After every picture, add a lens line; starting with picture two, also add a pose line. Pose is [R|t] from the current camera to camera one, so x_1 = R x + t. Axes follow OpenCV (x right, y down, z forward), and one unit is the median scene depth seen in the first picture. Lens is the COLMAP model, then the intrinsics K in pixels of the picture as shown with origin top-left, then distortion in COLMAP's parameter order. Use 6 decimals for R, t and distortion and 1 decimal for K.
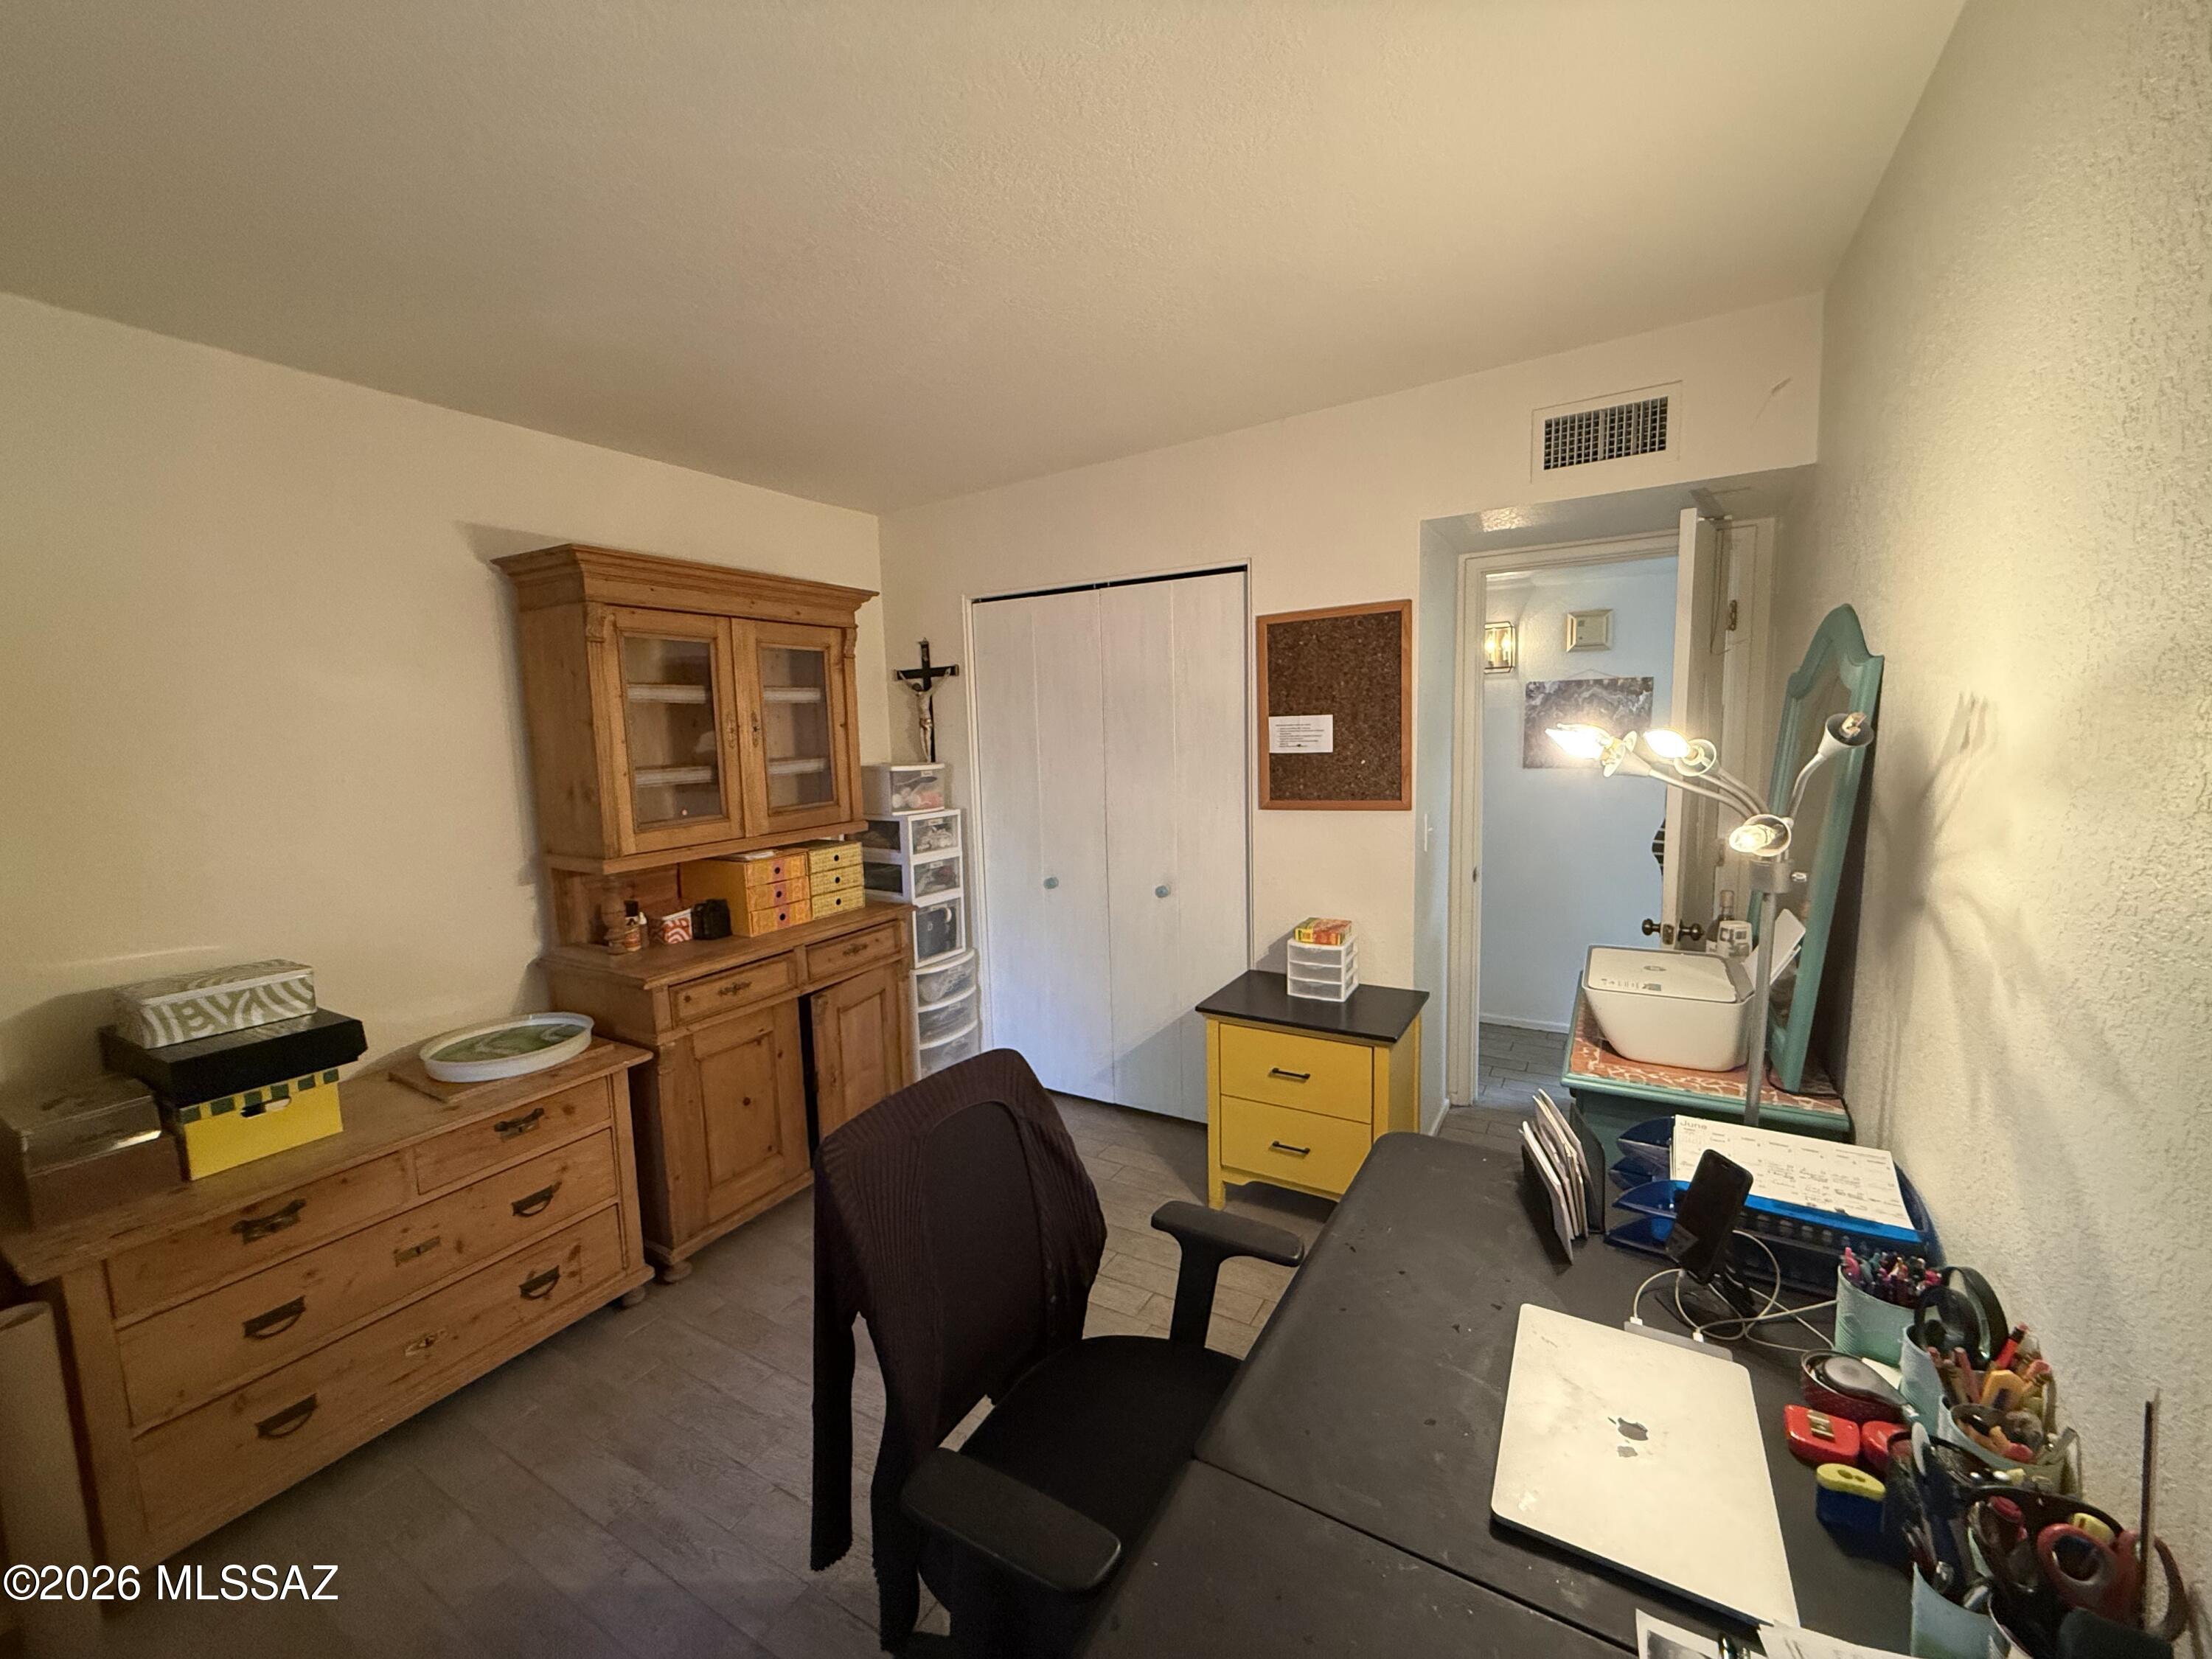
lens RADIAL K [[881.1, 0, 1097.8], [0, 881.1, 826.0], [0, 0, 1]] dist [0.000702, -0.001071]
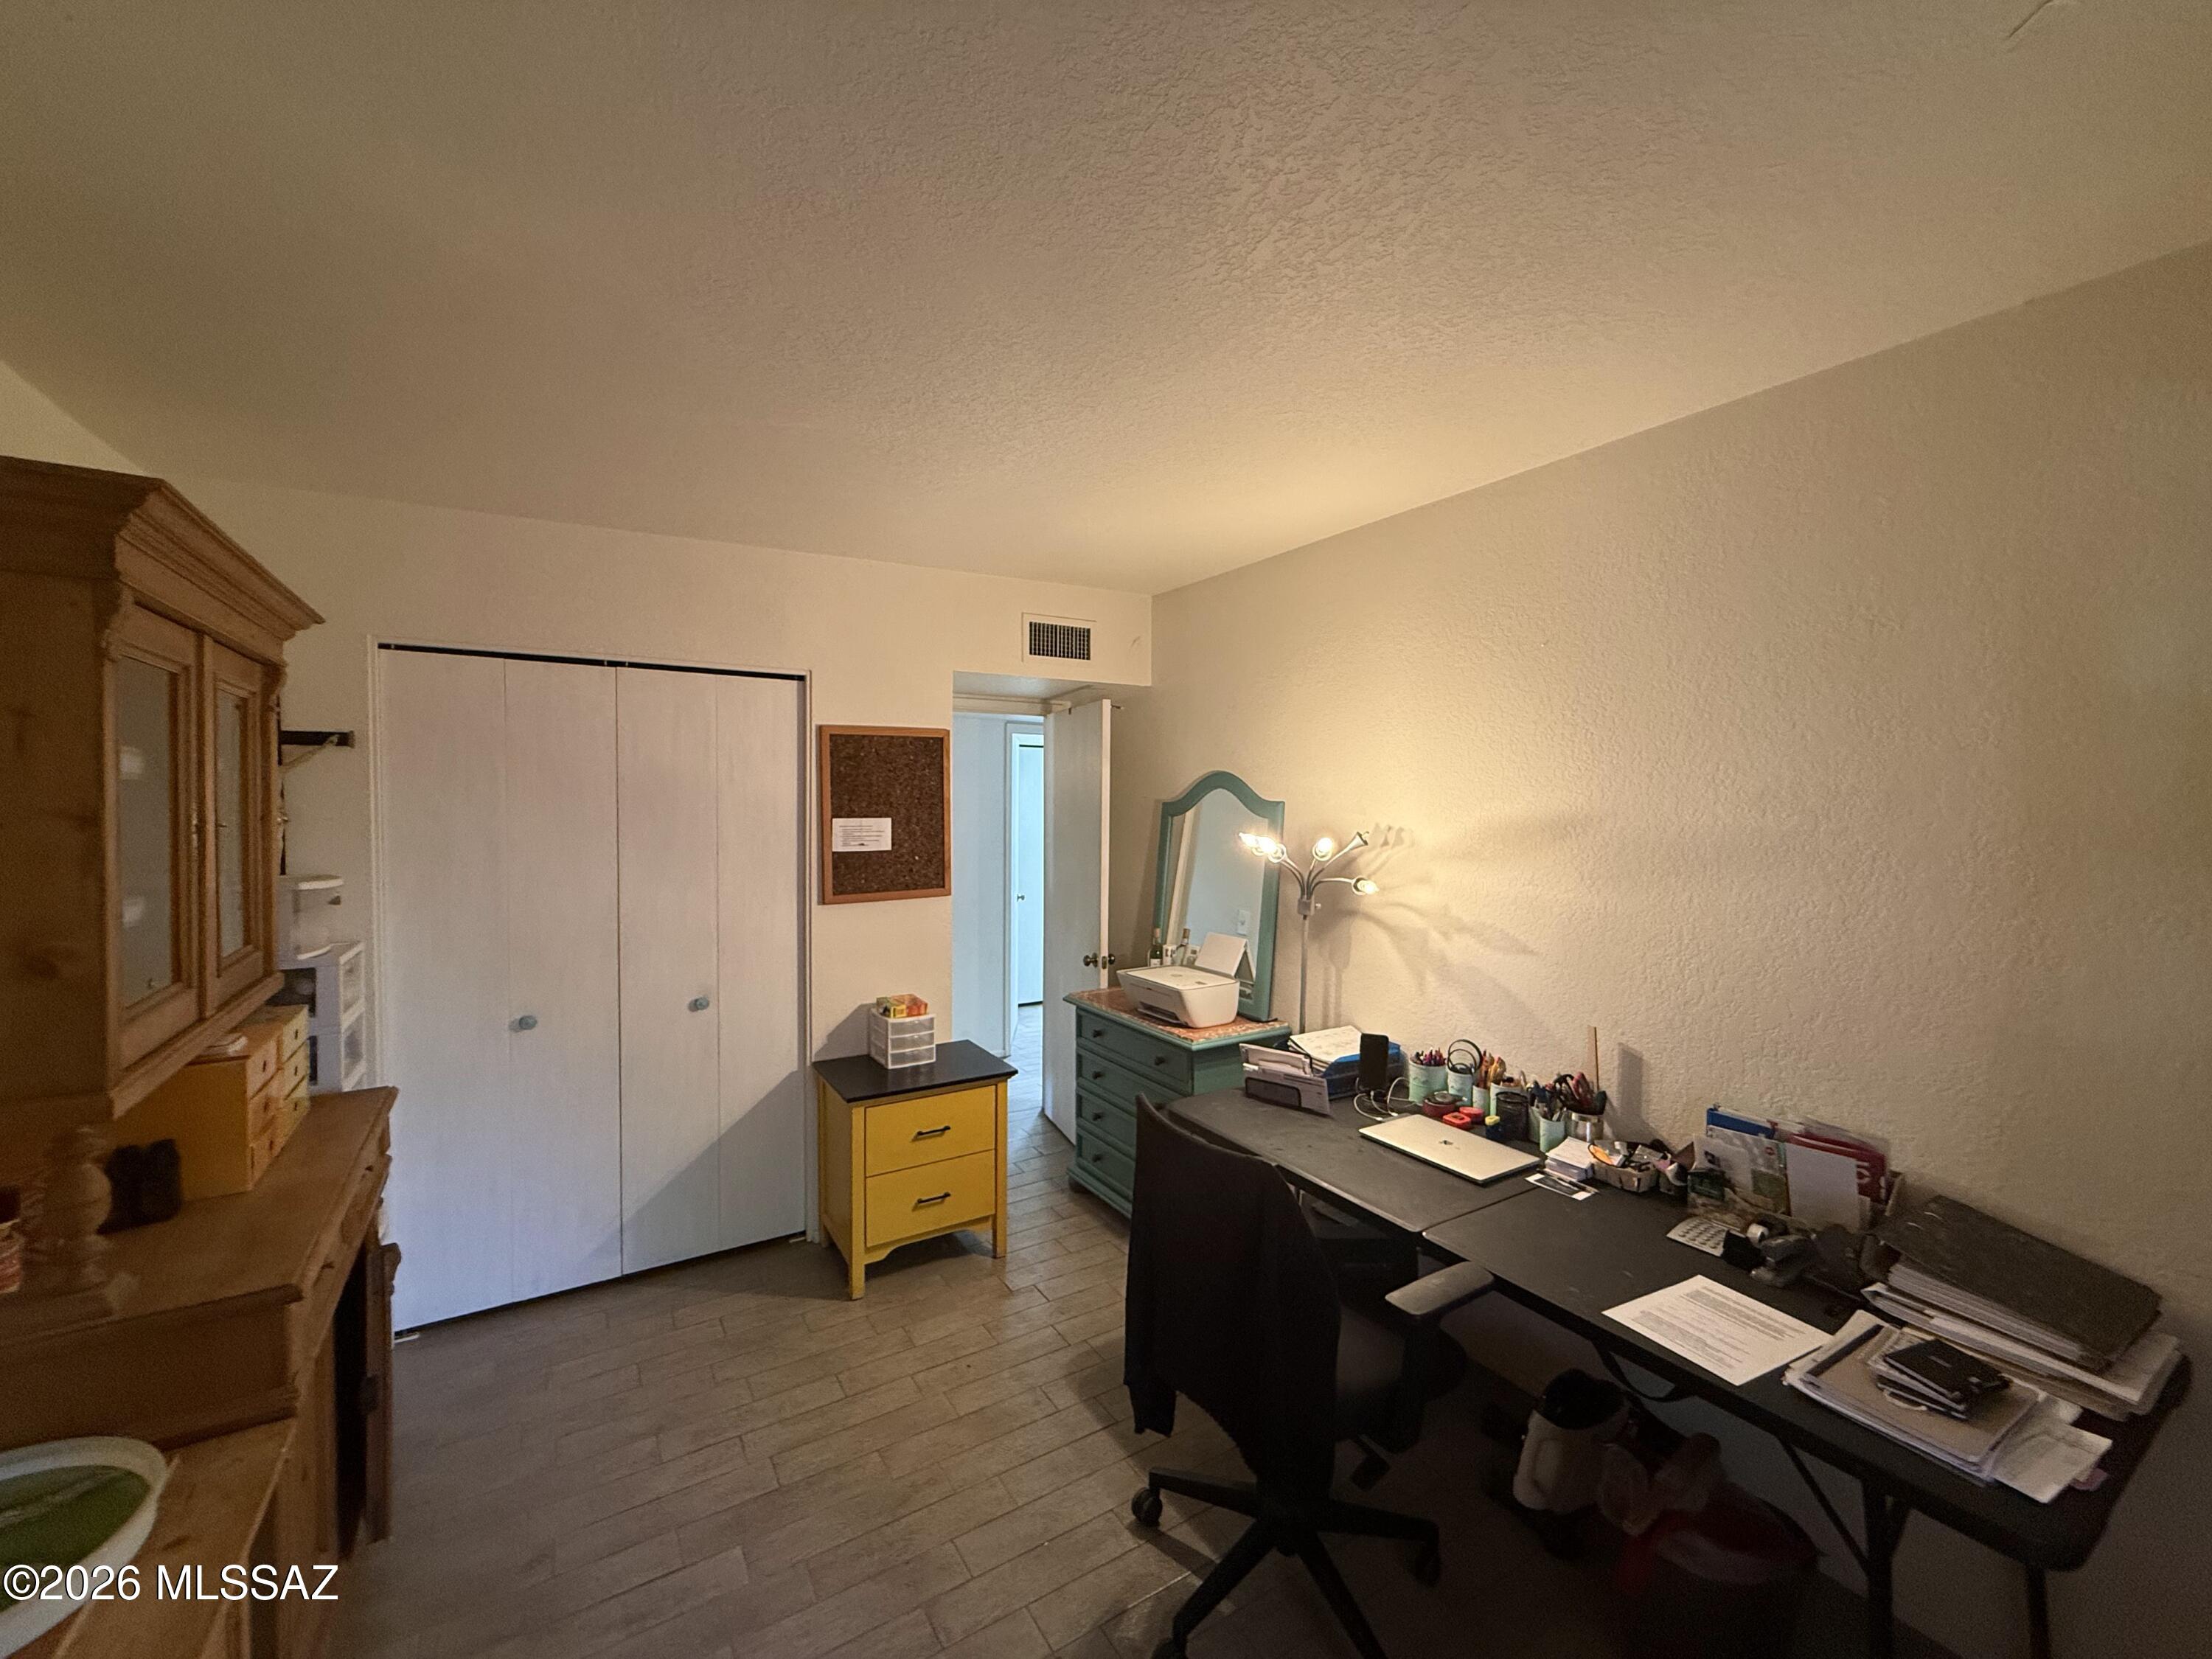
lens RADIAL K [[881.1, 0, 1091.7], [0, 881.1, 822.9], [0, 0, 1]] dist [0.000702, -0.001071]
pose [[0.462223, 0.011579, 0.886688, -0.631567], [0.082656, 0.994999, -0.056081, -0.032066], [-0.882903, 0.099212, 0.458955, 0.227635]]
